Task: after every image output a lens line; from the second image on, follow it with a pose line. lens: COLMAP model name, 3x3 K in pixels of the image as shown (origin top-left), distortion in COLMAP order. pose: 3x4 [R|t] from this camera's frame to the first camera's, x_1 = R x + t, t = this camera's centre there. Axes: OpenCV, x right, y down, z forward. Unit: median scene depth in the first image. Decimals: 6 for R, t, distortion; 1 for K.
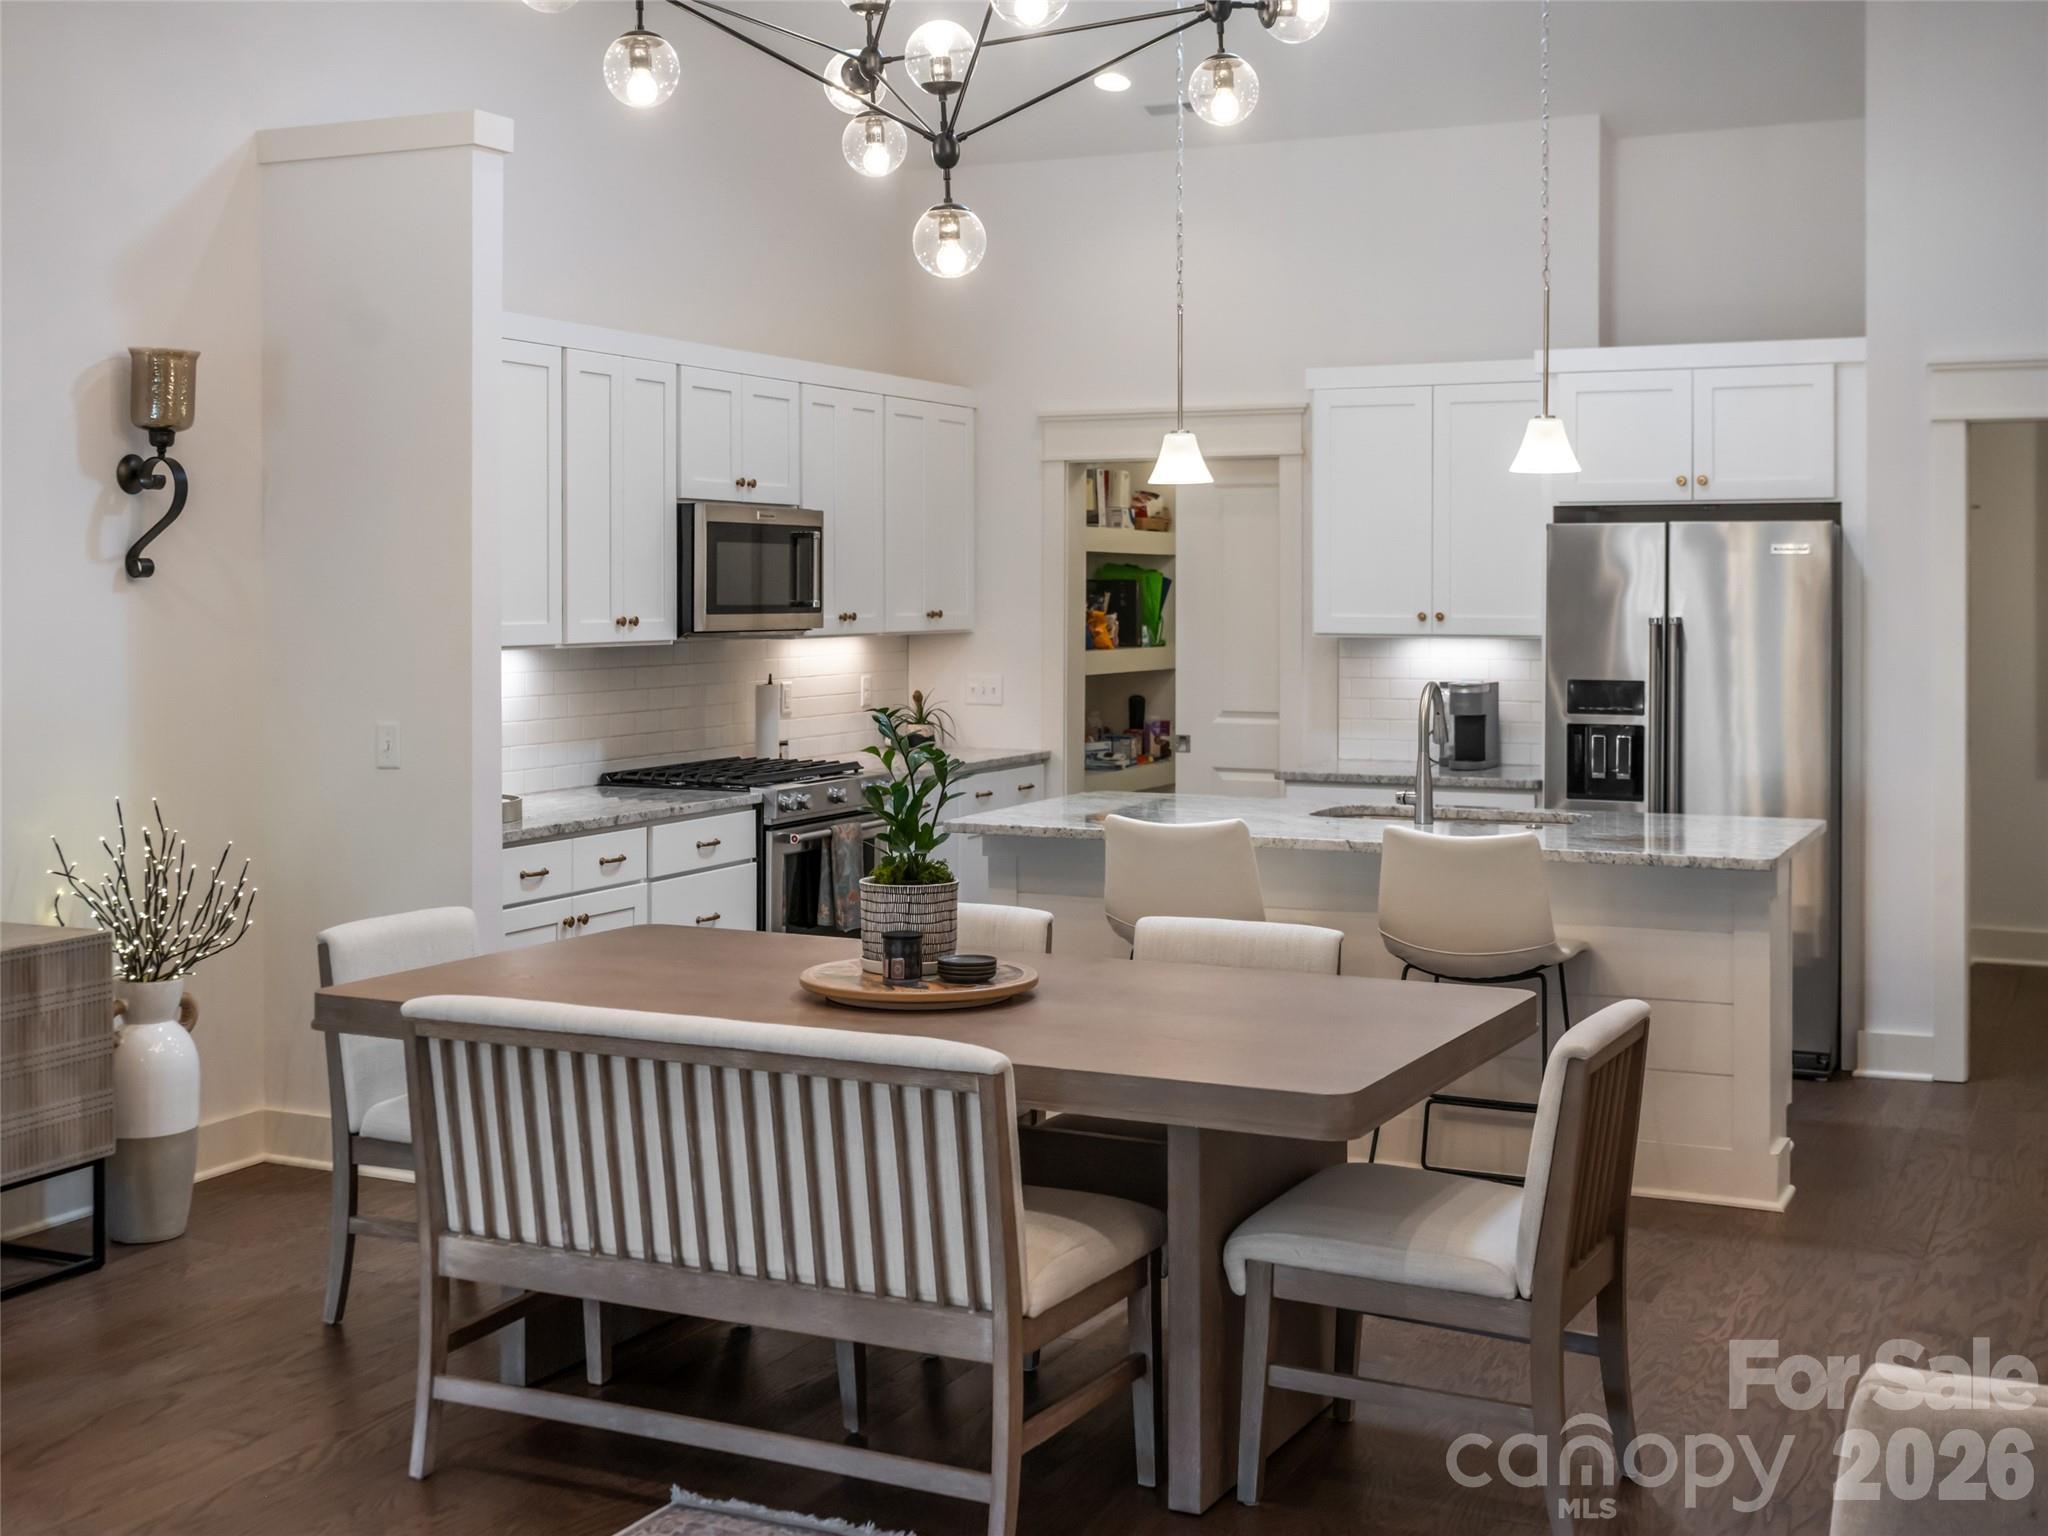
lens RADIAL K [[2405.4, 0, 1006.8], [0, 2405.4, 605.0], [0, 0, 1]] dist [0.010531, 0.000000]
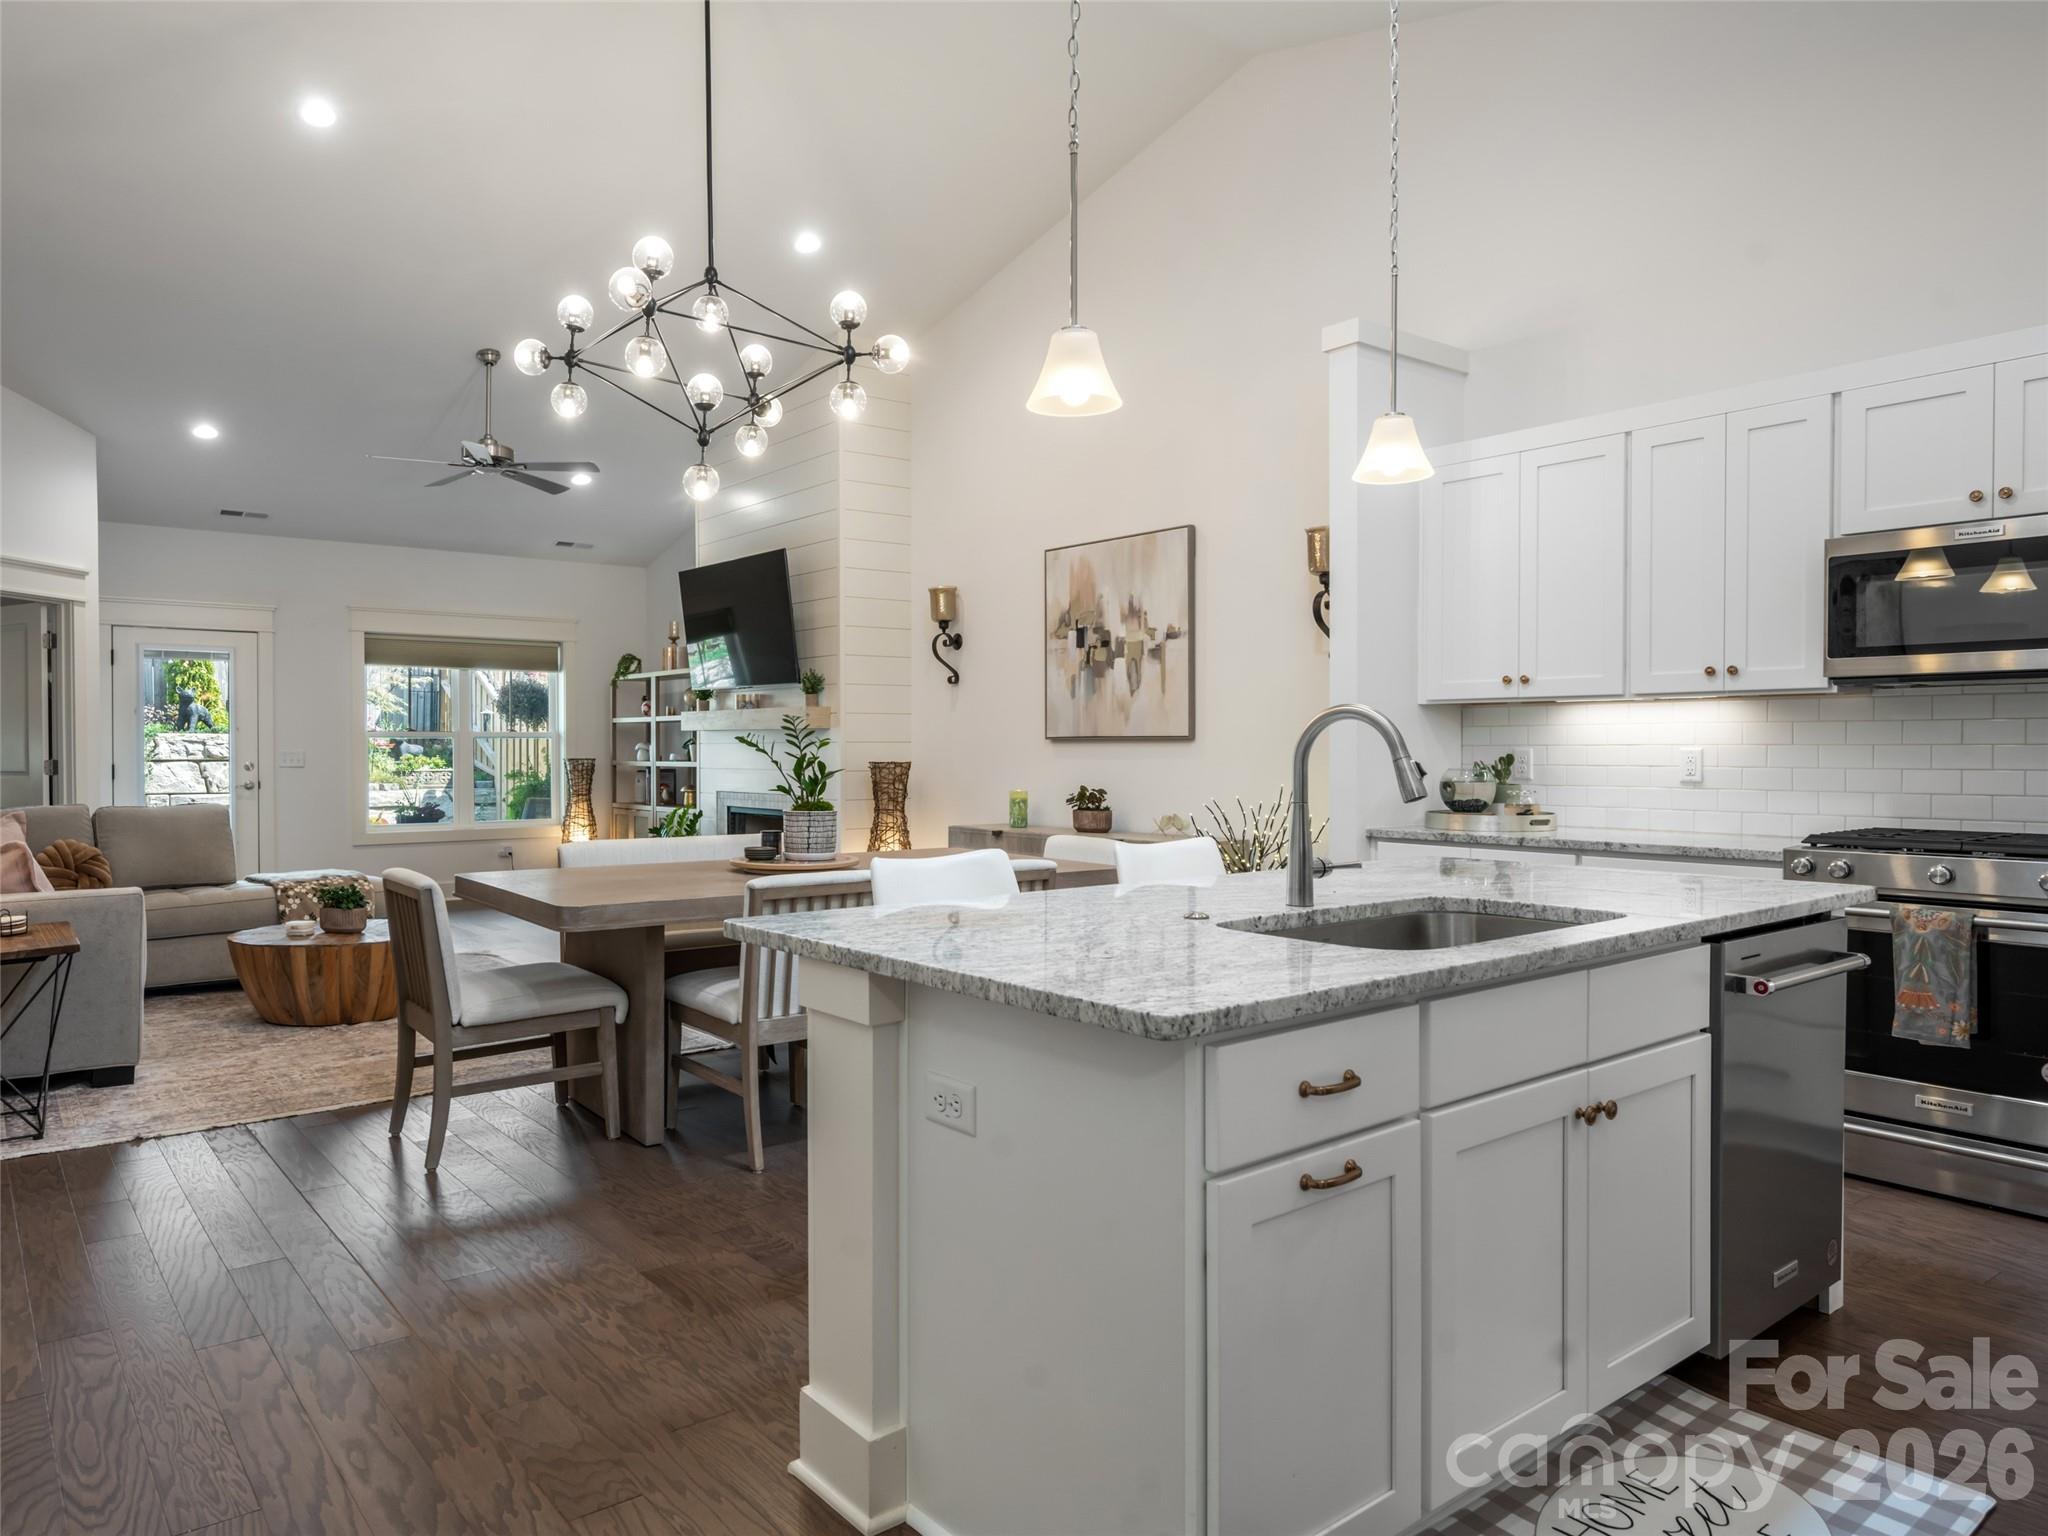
lens RADIAL K [[1301.0, 0, 916.7], [0, 1301.0, 765.4], [0, 0, 1]] dist [-0.011627, 0.003285]
pose [[-0.463281, 0.013360, -0.886111, 0.481050], [-0.005513, 0.999824, 0.017956, 0.038326], [0.886194, 0.013204, -0.463126, 0.923834]]
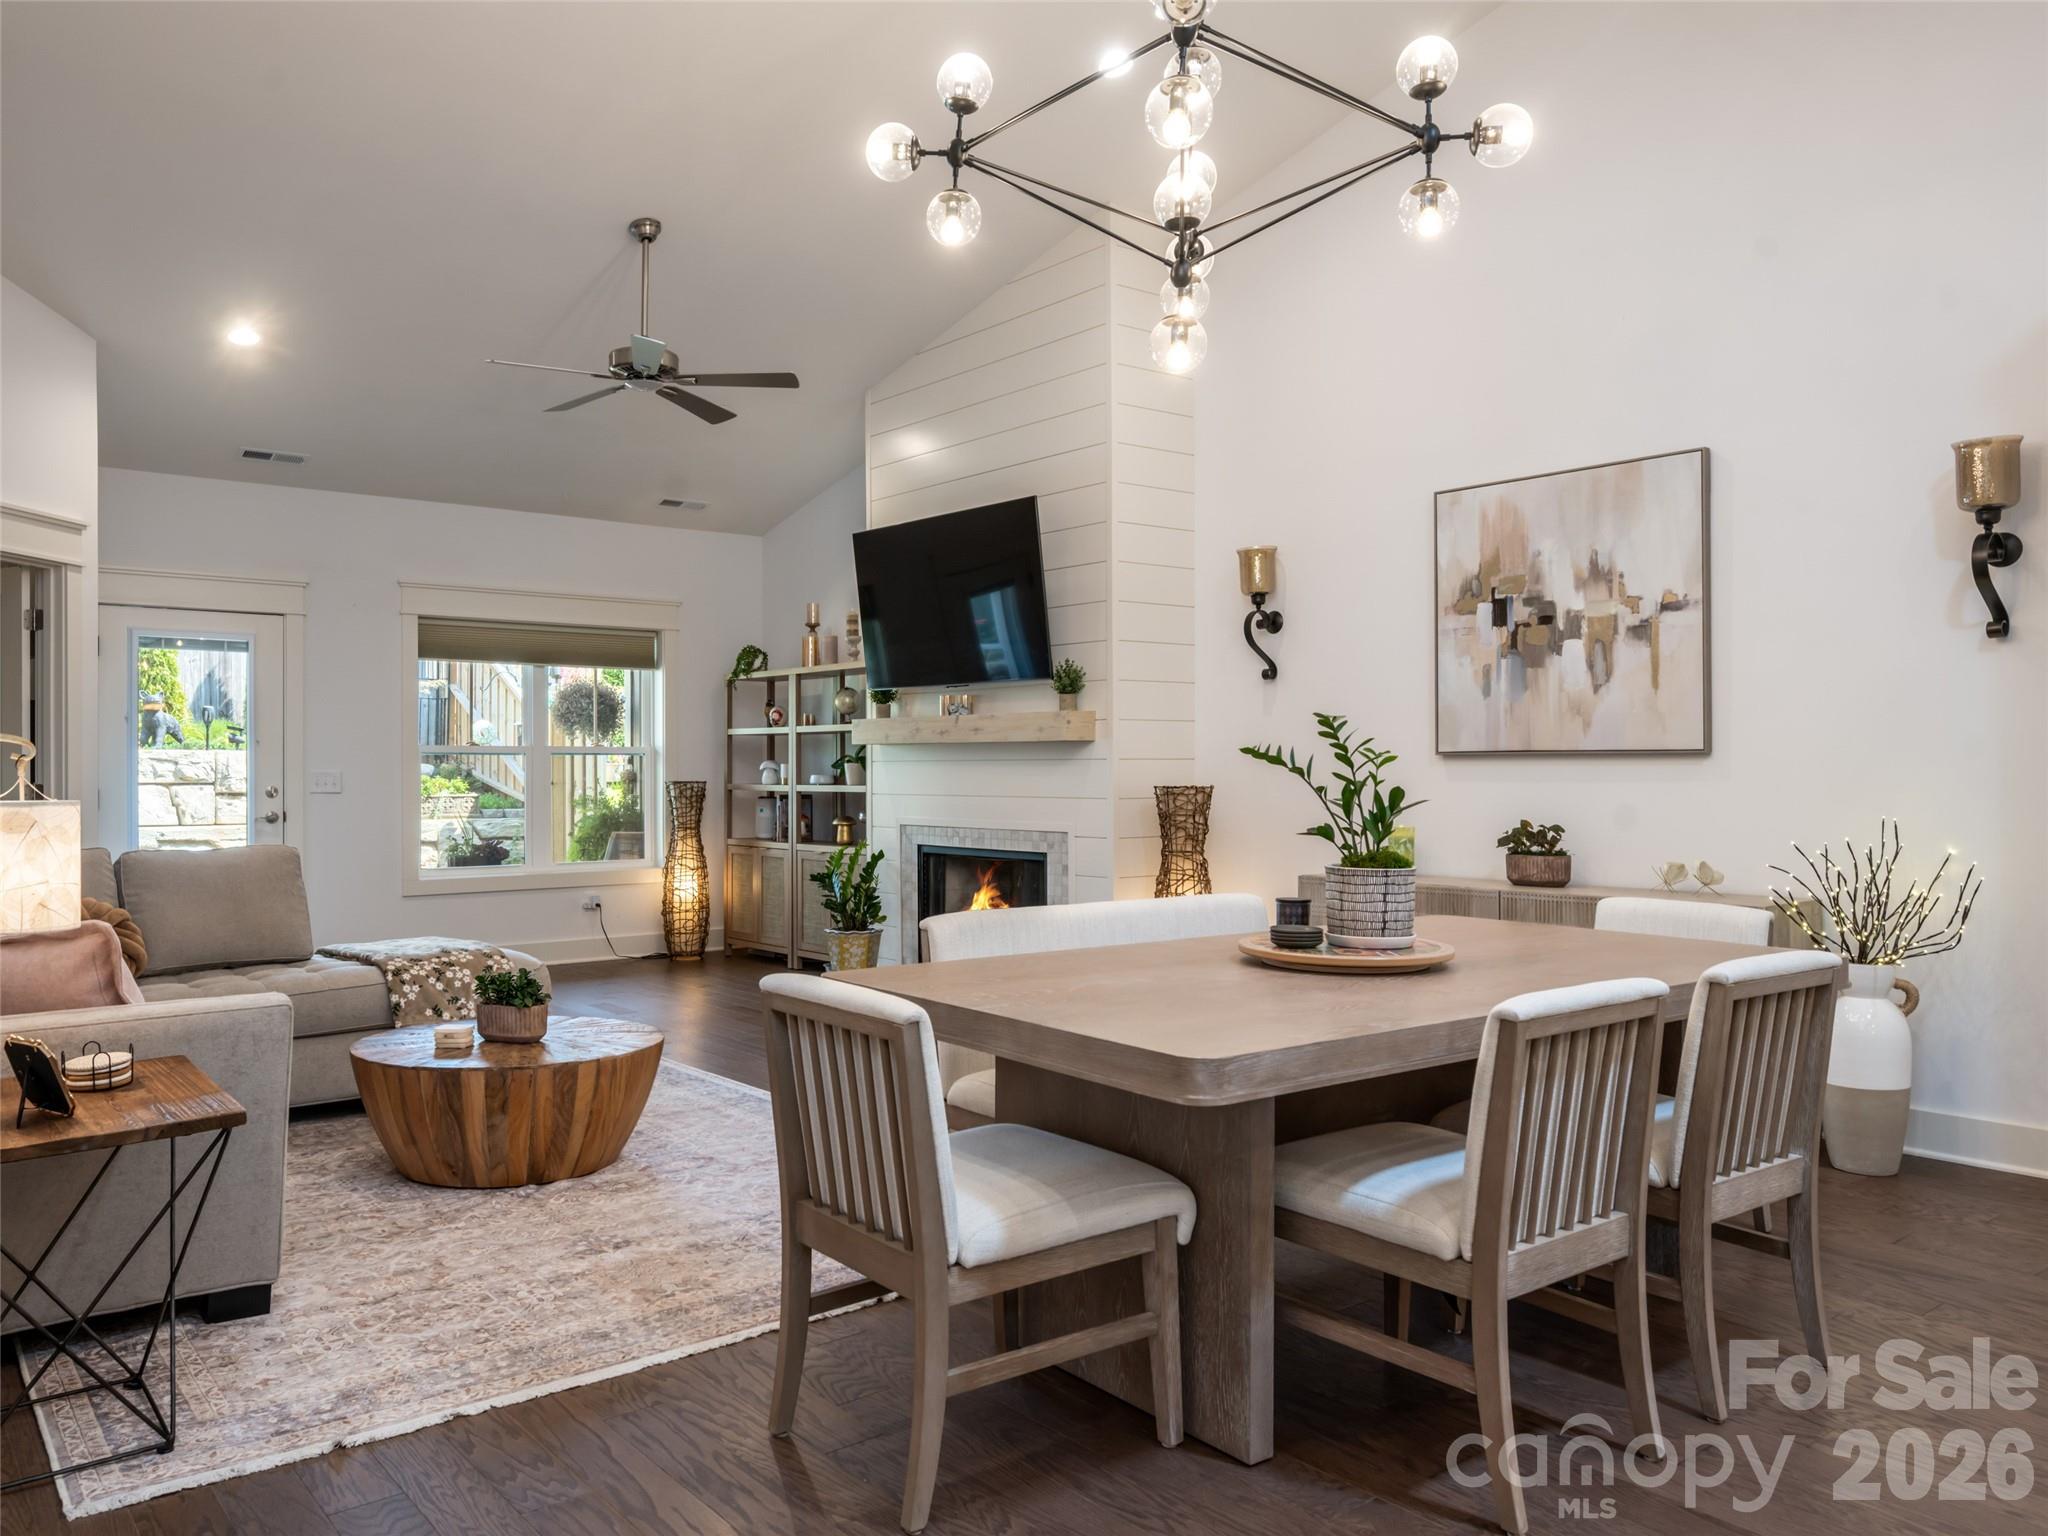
lens RADIAL K [[1472.0, 0, 912.5], [0, 1472.0, 761.8], [0, 0, 1]] dist [-0.006079, -0.000123]
pose [[-0.459178, -0.002346, -0.888341, 0.407254], [-0.005320, 0.999986, 0.000110, 0.040762], [0.888328, 0.004776, -0.459184, 0.681203]]
